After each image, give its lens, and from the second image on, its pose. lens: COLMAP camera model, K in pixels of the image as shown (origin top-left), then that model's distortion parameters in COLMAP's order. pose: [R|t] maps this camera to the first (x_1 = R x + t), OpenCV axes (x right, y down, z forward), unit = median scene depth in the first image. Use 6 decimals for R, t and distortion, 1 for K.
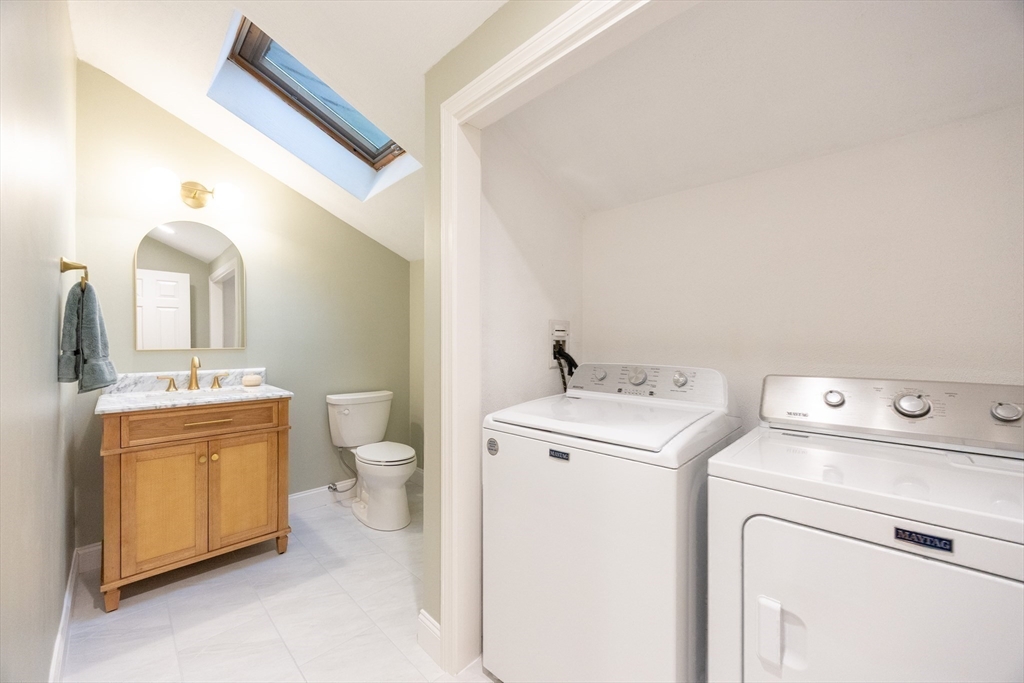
lens RADIAL K [[390.1, 0, 519.4], [0, 390.1, 343.5], [0, 0, 1]] dist [0.002767, 0.000029]
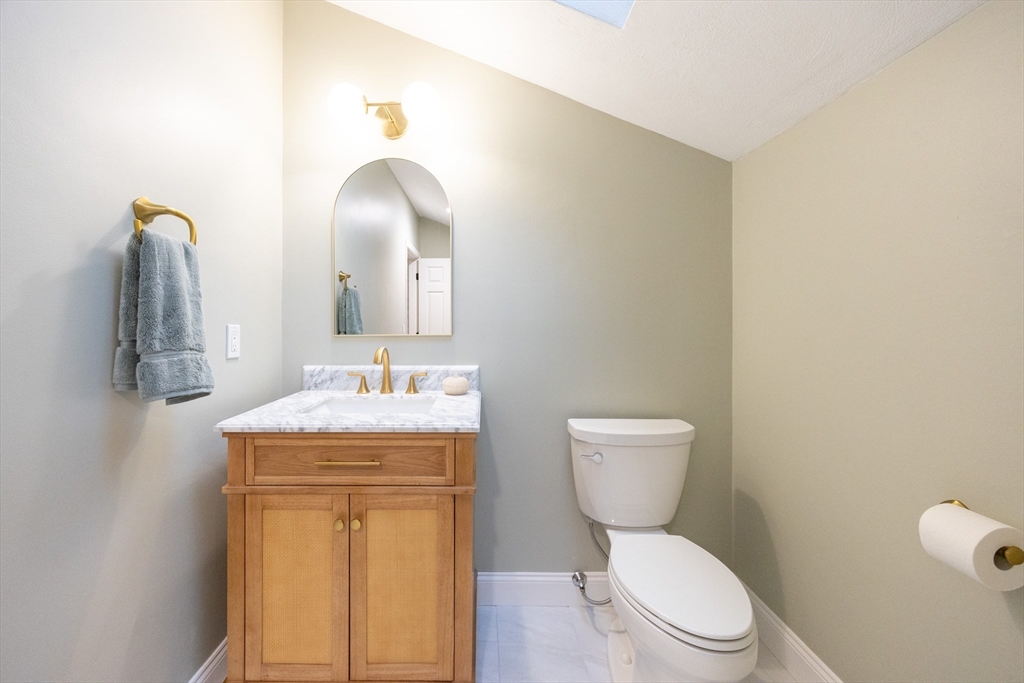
lens RADIAL K [[404.9, 0, 476.2], [0, 404.9, 323.0], [0, 0, 1]] dist [-0.002800, -0.000269]
pose [[0.676902, -0.002076, -0.736071, -0.196736], [-0.003045, 0.999980, -0.005620, -0.005102], [0.736067, 0.006046, 0.676881, 0.662076]]
